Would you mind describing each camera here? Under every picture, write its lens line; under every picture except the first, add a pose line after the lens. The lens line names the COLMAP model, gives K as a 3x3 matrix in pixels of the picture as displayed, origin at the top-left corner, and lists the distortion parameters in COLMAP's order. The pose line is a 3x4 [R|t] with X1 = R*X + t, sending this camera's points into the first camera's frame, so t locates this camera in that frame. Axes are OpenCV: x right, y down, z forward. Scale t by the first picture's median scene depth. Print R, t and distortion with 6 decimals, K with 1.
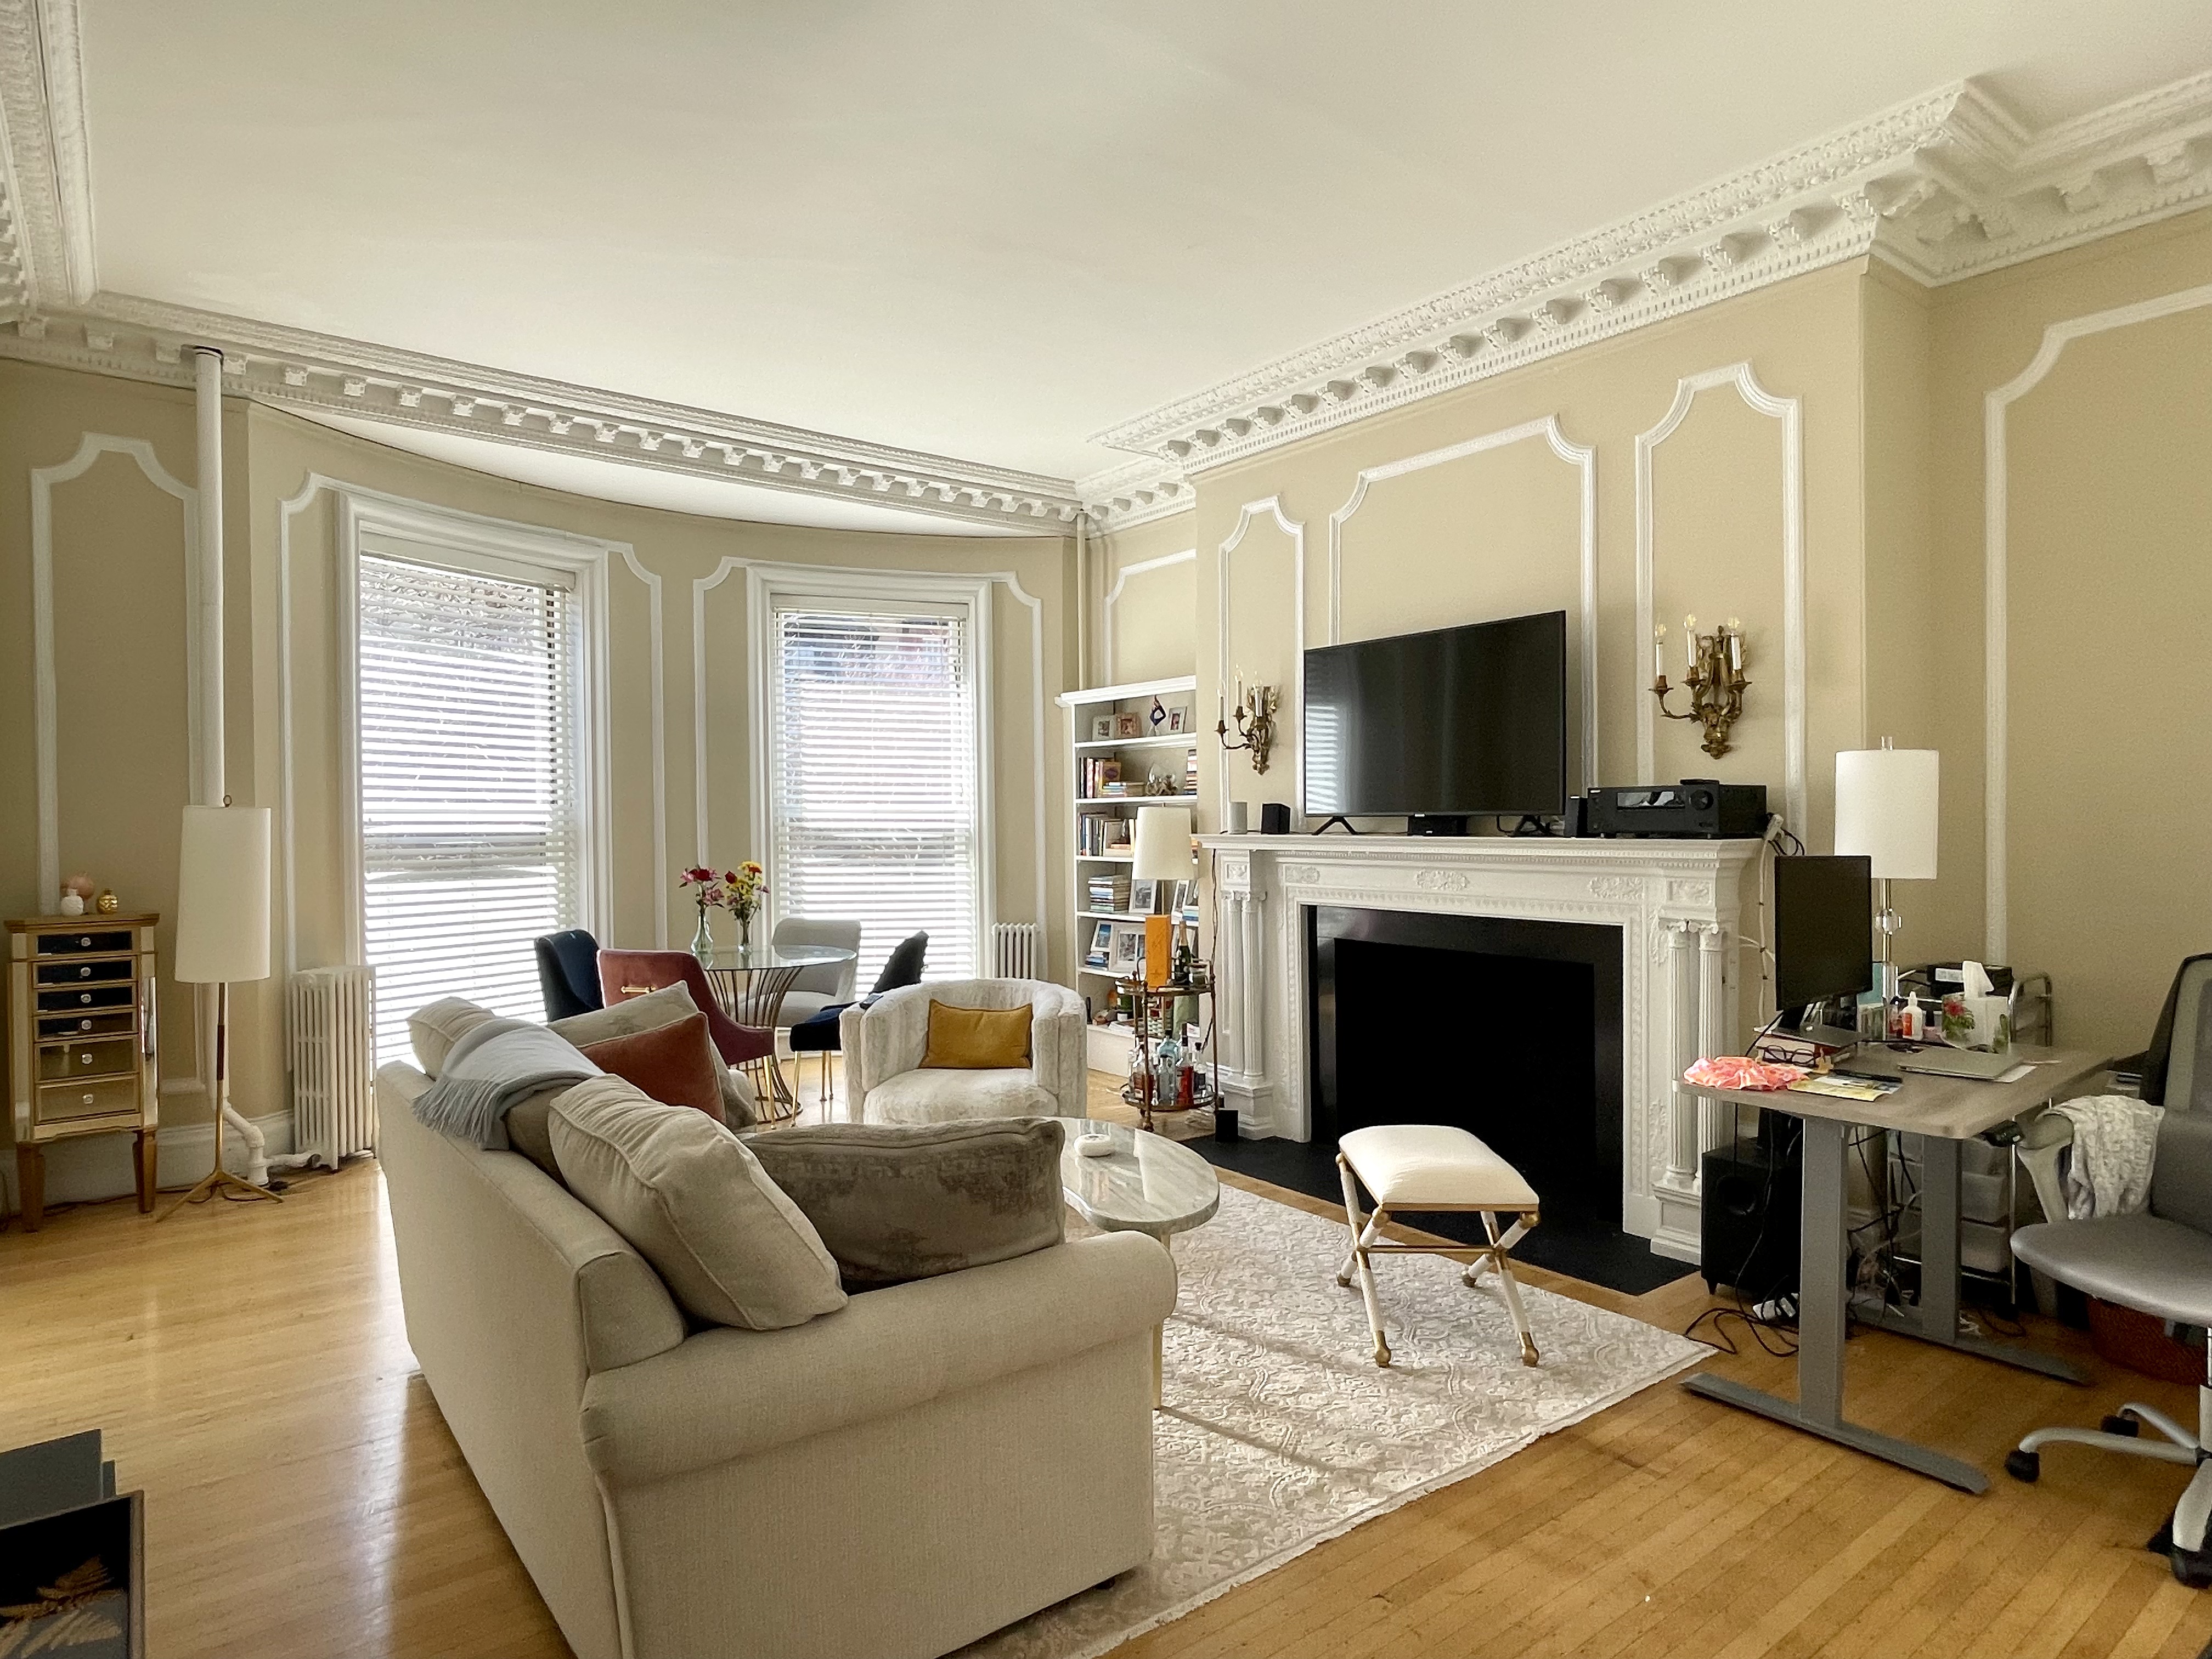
lens RADIAL K [[1263.7, 0, 1089.7], [0, 1263.7, 822.8], [0, 0, 1]] dist [-0.005178, 0.002227]
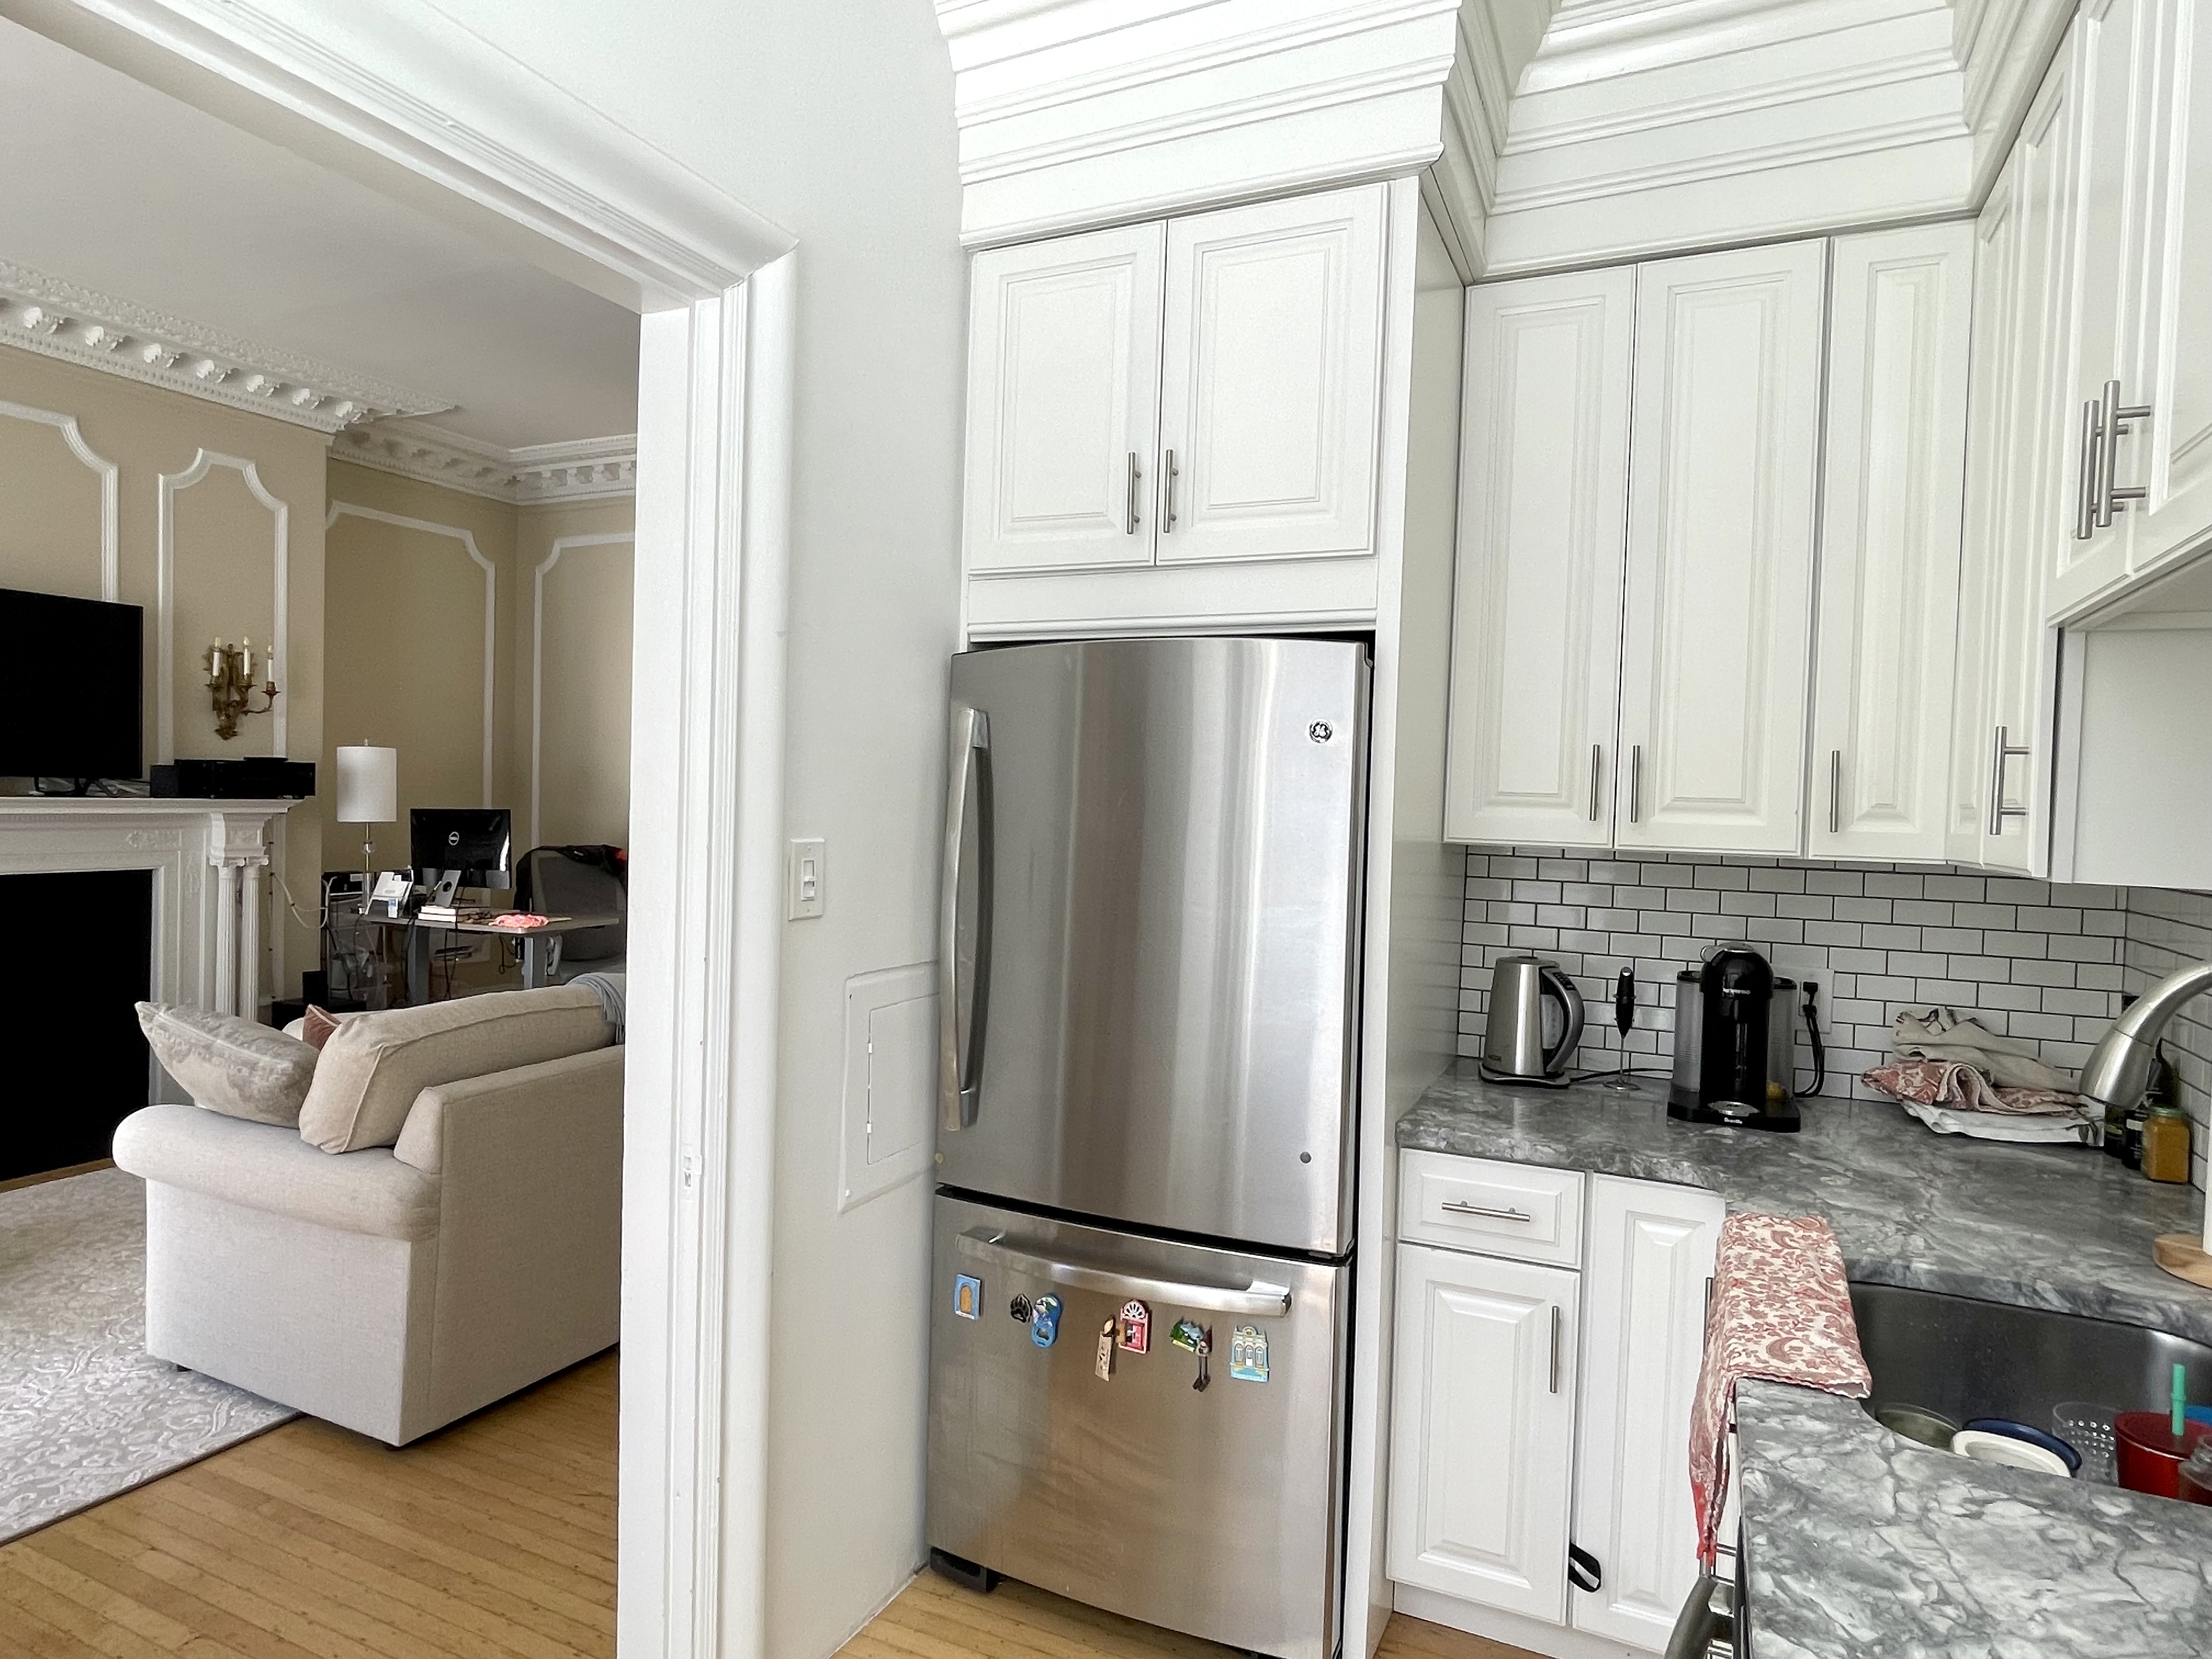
lens RADIAL K [[1274.3, 0, 1106.0], [0, 1274.3, 829.5], [0, 0, 1]] dist [-0.033208, 0.020089]
pose [[-0.461028, -0.030586, 0.886858, -0.879617], [-0.020686, 0.999505, 0.023718, -0.004462], [-0.887144, -0.007411, -0.461433, 0.592298]]
